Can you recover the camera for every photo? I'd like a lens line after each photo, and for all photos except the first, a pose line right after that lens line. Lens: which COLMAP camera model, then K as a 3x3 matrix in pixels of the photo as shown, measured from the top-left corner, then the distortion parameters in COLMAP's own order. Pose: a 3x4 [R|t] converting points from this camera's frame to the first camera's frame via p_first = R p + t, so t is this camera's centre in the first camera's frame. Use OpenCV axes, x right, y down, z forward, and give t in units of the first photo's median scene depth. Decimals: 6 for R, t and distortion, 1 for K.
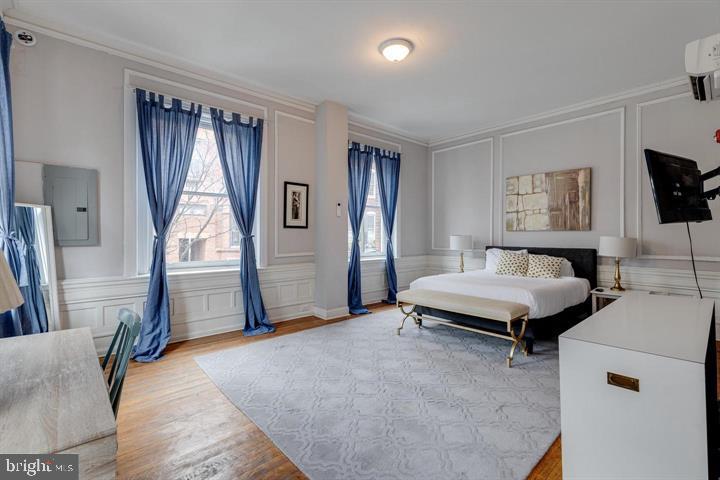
lens RADIAL K [[324.3, 0, 356.6], [0, 324.3, 235.0], [0, 0, 1]] dist [0.003732, 0.001371]
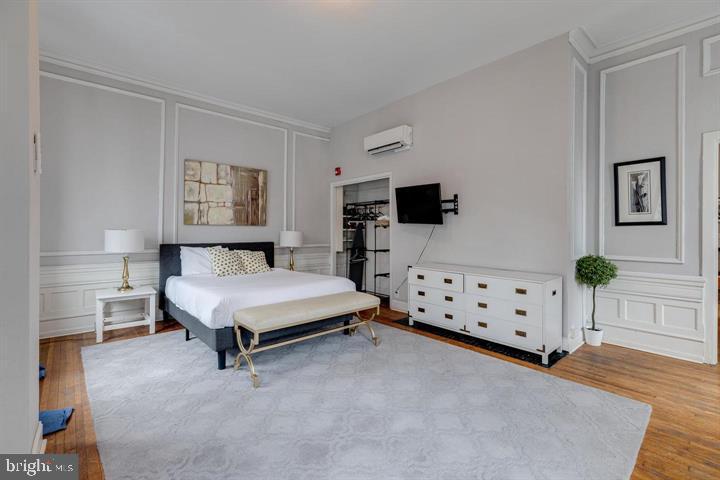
lens RADIAL K [[324.3, 0, 365.1], [0, 324.3, 230.6], [0, 0, 1]] dist [0.003732, 0.001371]
pose [[-0.010519, -0.000864, 0.999944, -0.398061], [-0.005222, 0.999986, 0.000809, 0.000187], [-0.999931, -0.005213, -0.010523, 0.625372]]
